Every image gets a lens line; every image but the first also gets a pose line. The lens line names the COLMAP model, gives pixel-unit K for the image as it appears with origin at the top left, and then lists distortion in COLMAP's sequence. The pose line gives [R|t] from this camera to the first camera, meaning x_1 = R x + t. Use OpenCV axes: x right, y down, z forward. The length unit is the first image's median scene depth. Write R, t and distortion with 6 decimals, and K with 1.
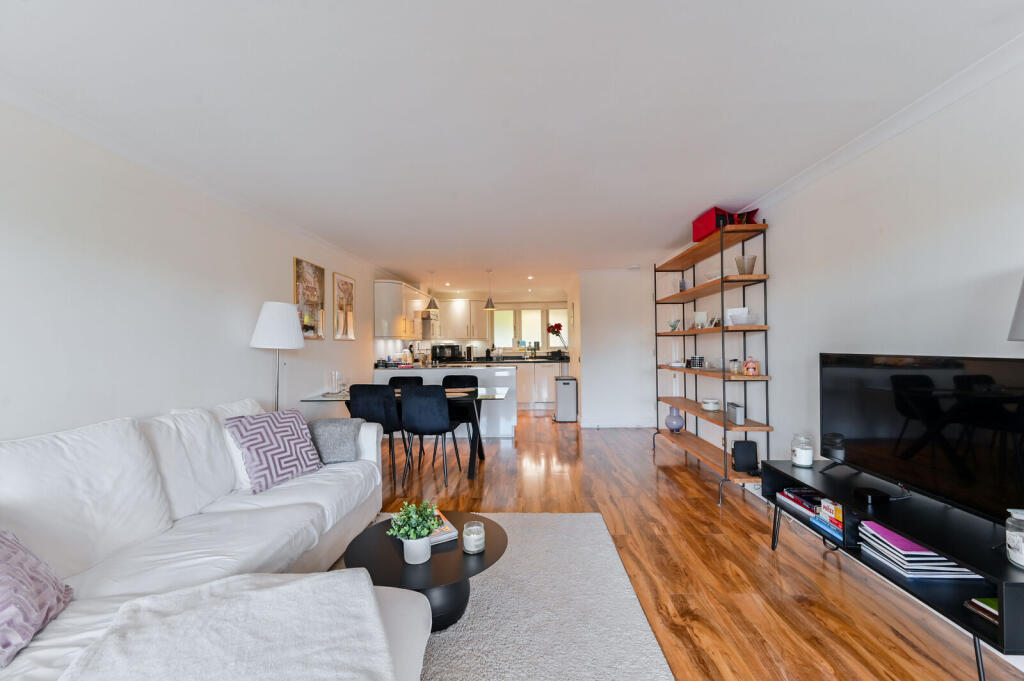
lens RADIAL K [[411.7, 0, 512.0], [0, 411.7, 341.8], [0, 0, 1]] dist [-0.003561, -0.000044]
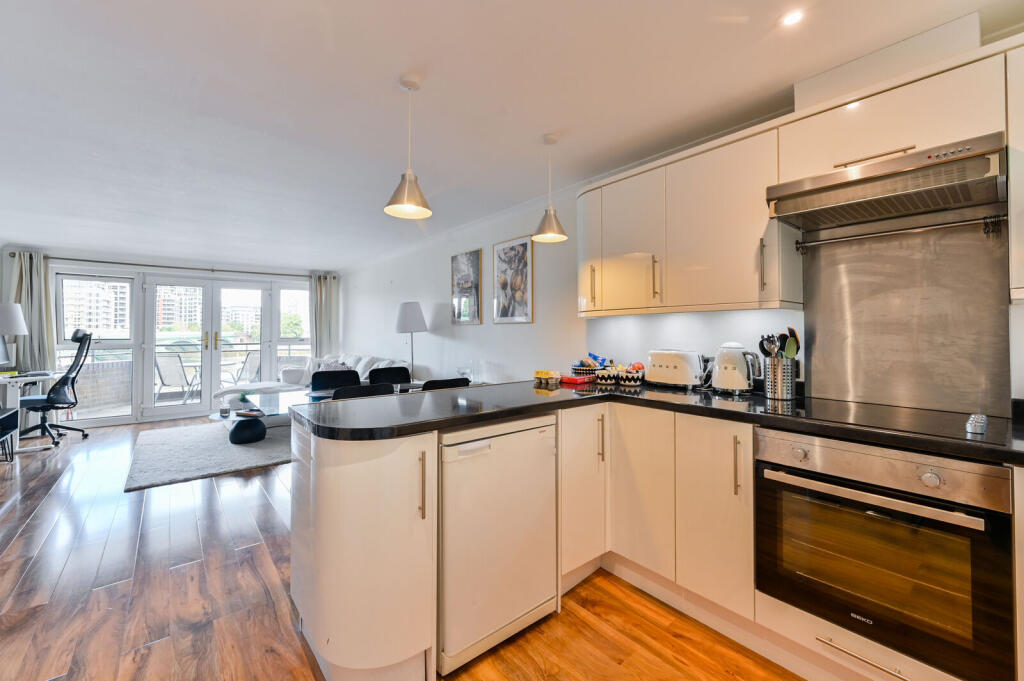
lens RADIAL K [[411.7, 0, 507.7], [0, 411.7, 324.0], [0, 0, 1]] dist [-0.003561, -0.000044]
pose [[-0.746324, 0.004540, -0.665567, 0.113301], [0.016534, 0.999795, -0.011720, 0.001991], [0.665377, -0.019751, -0.746246, 1.866734]]
